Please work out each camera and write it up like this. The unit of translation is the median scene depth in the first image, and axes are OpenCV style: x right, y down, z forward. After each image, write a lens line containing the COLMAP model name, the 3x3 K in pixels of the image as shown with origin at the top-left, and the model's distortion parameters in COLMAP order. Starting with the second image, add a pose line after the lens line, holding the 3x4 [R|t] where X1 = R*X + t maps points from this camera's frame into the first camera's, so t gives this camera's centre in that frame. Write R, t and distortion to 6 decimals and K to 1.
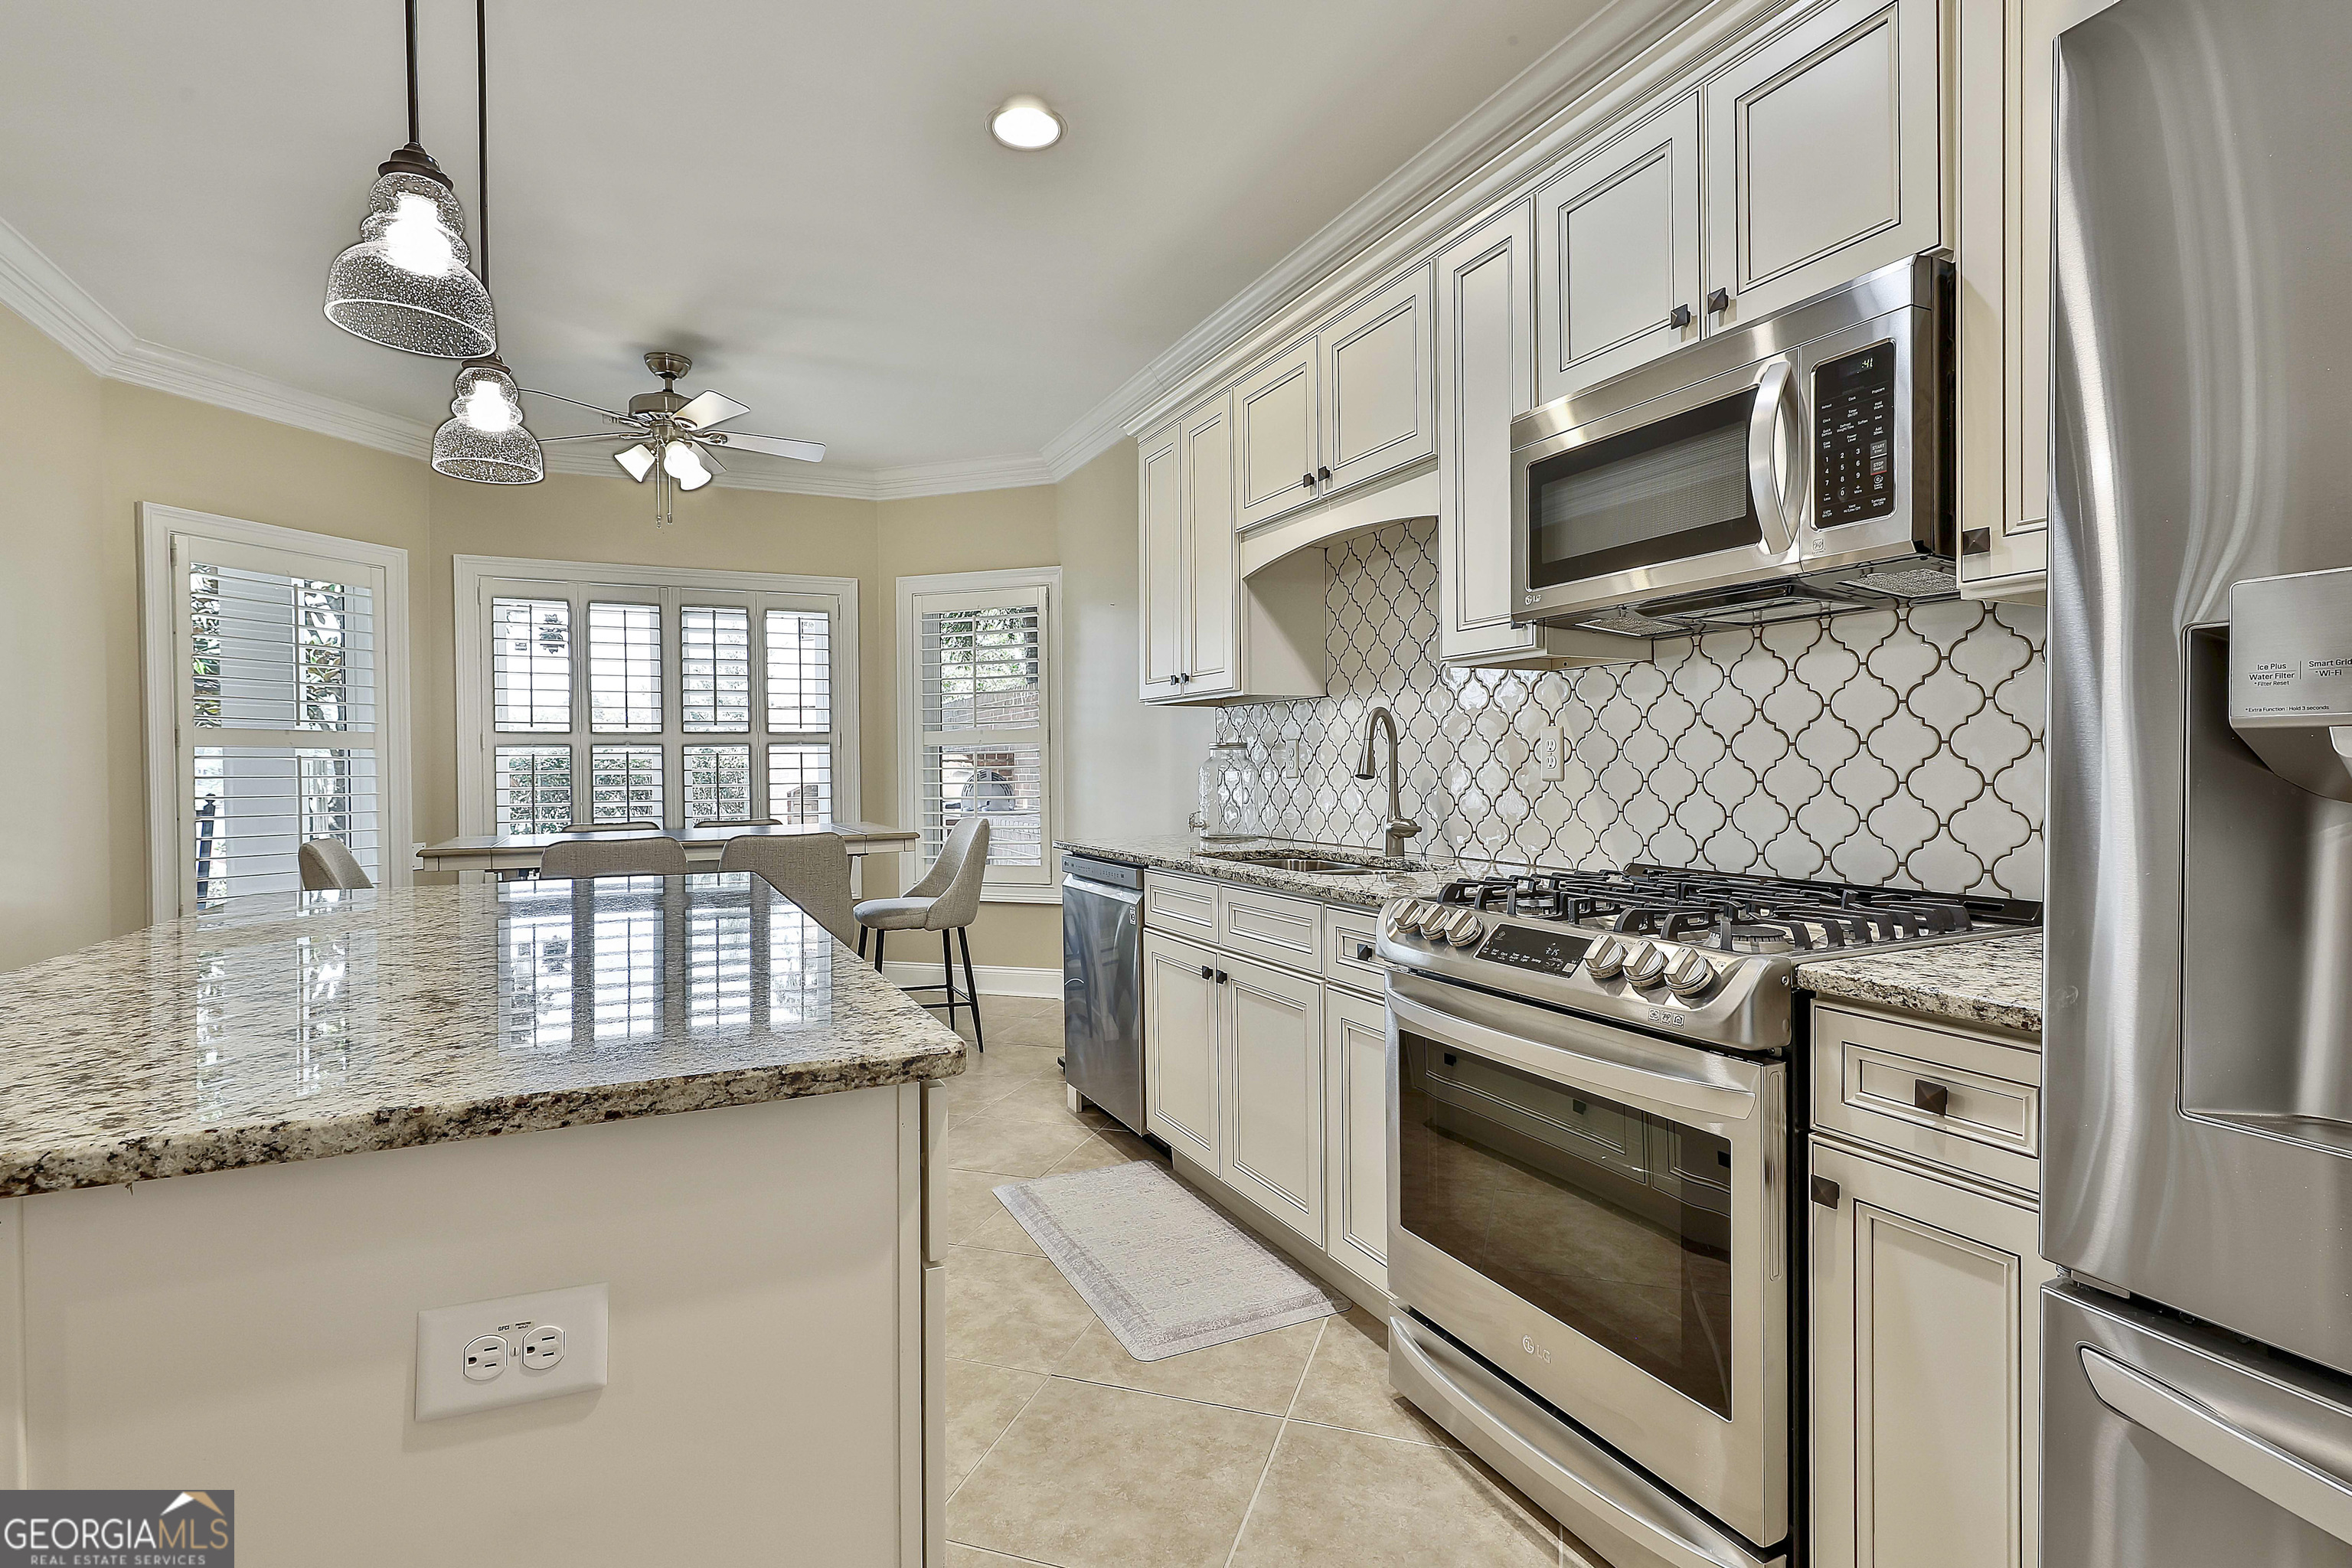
lens RADIAL K [[1127.9, 0, 1177.6], [0, 1127.9, 773.6], [0, 0, 1]] dist [-0.006105, 0.004648]
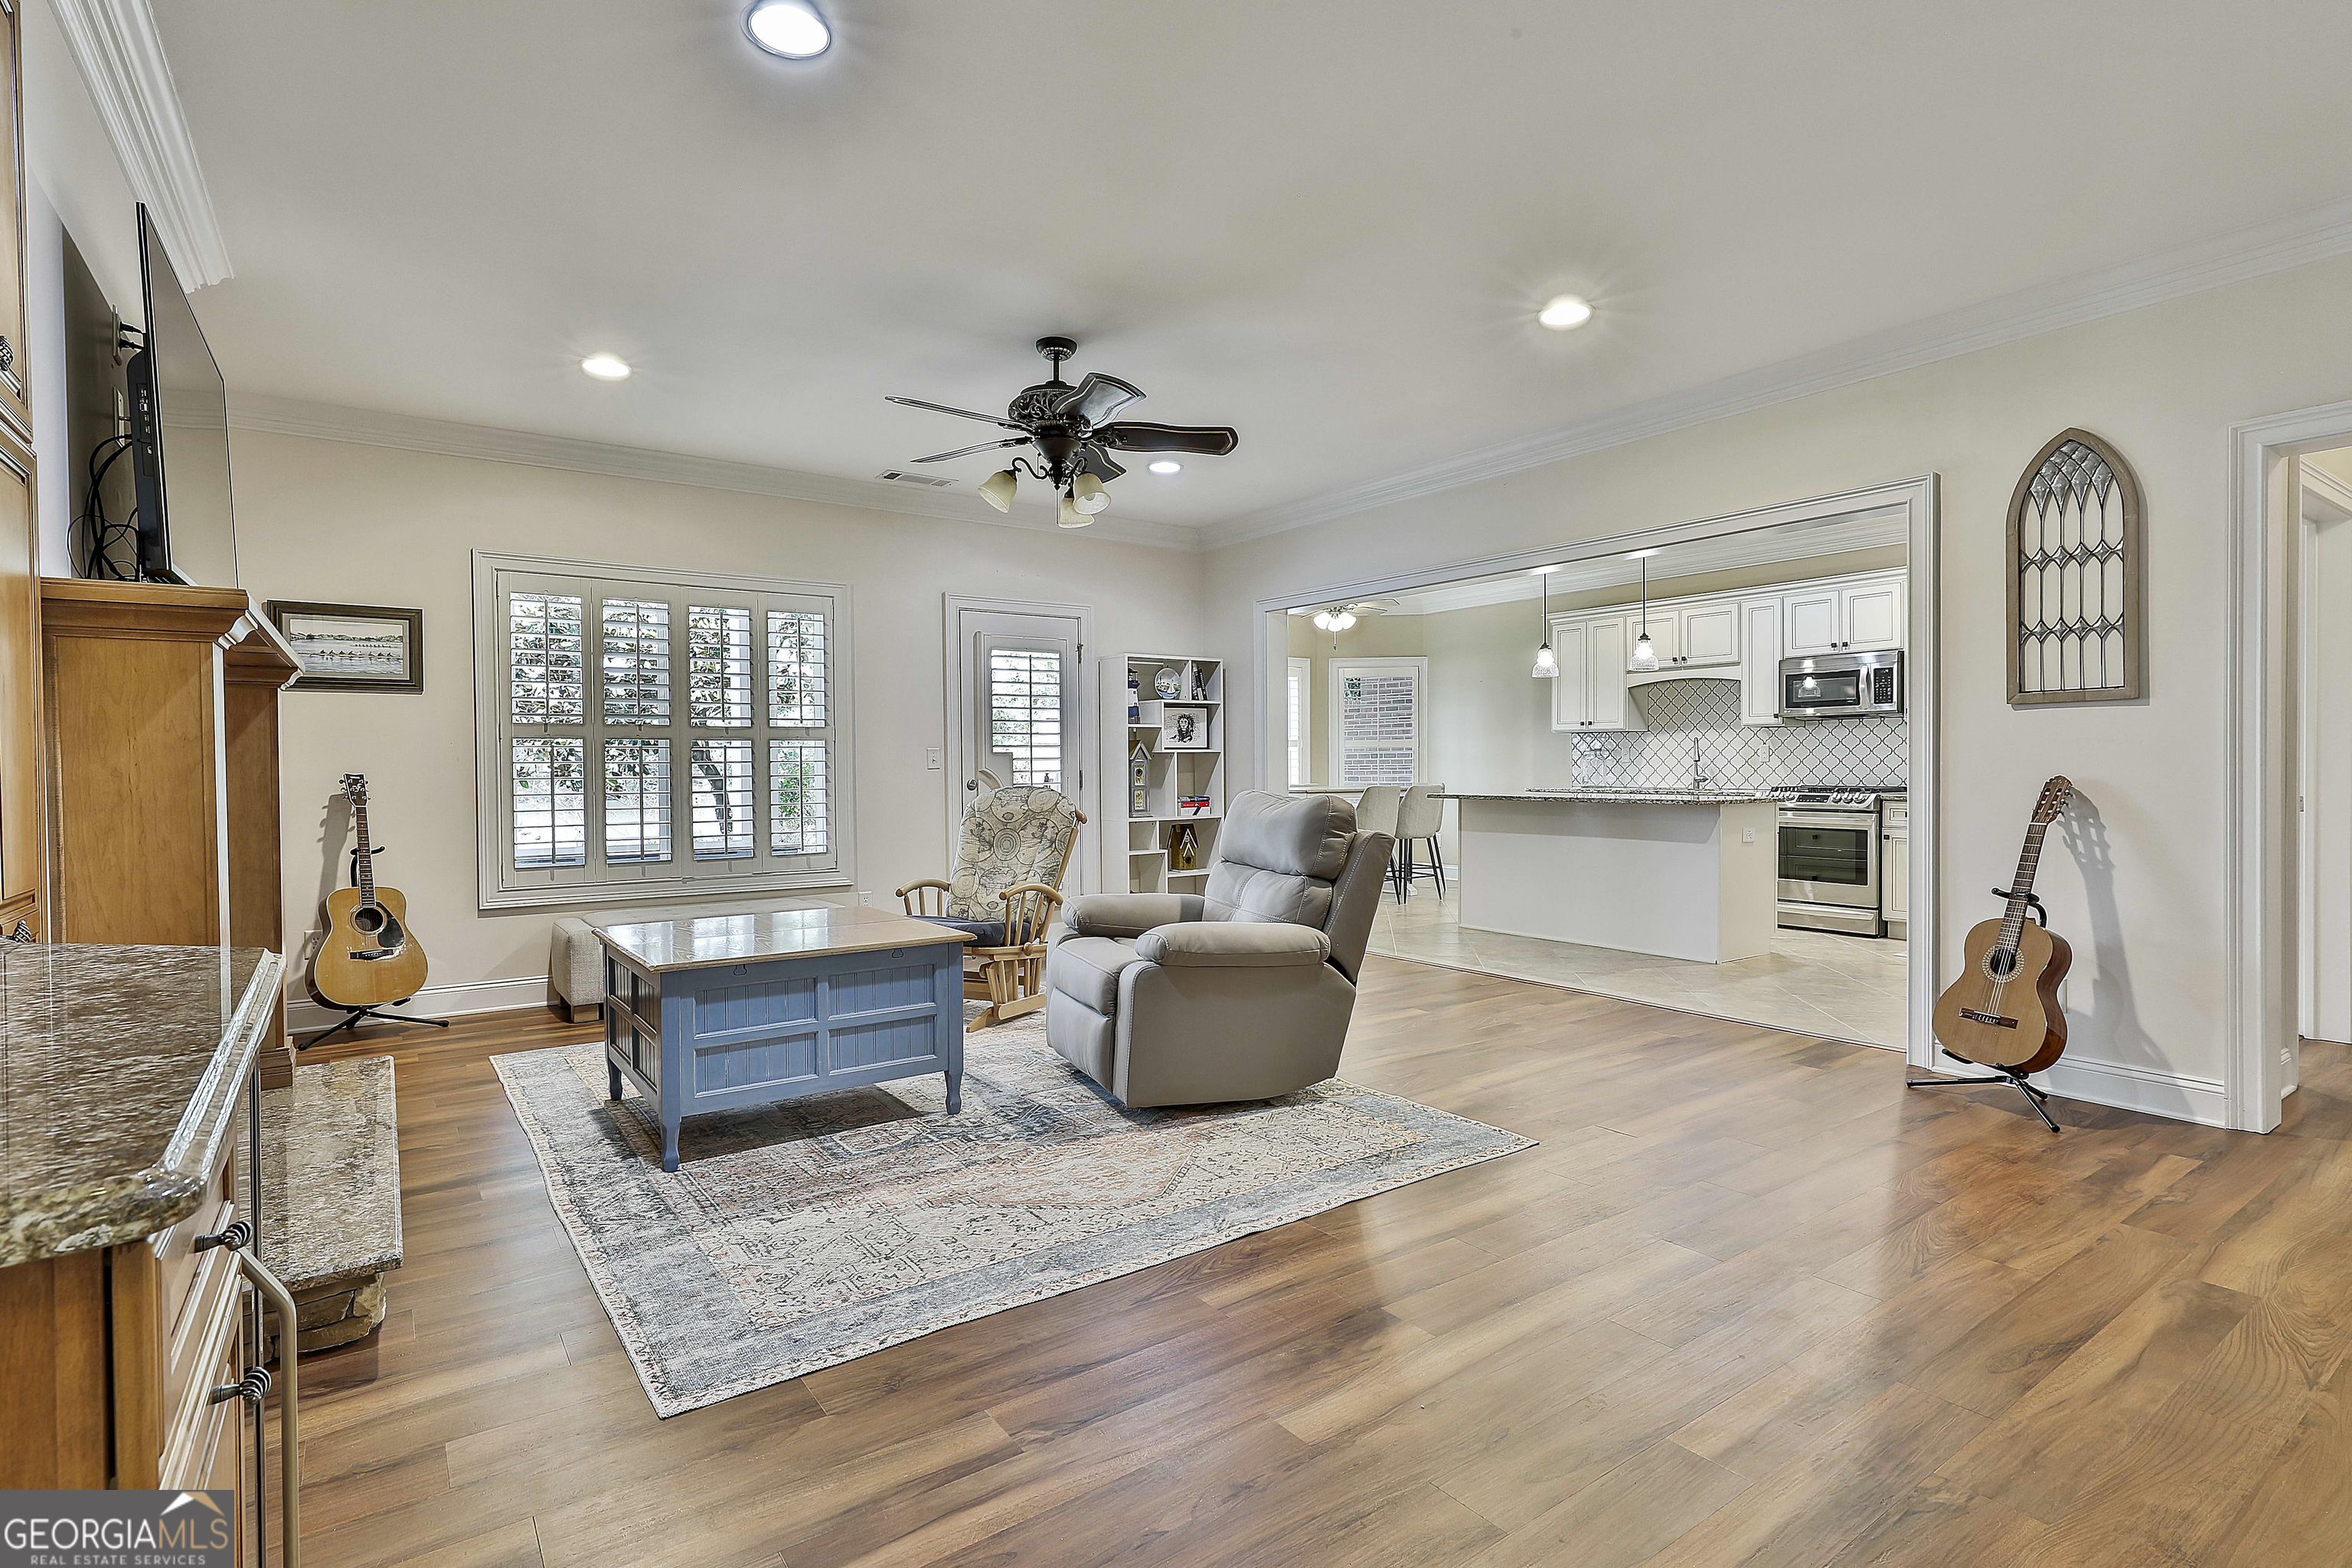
lens RADIAL K [[1127.9, 0, 1177.1], [0, 1127.9, 779.0], [0, 0, 1]] dist [-0.006105, 0.004648]
pose [[0.983821, 0.010942, 0.178818, -2.495689], [-0.011668, 0.999927, 0.003010, 0.085037], [-0.178772, -0.005048, 0.983878, -2.461856]]
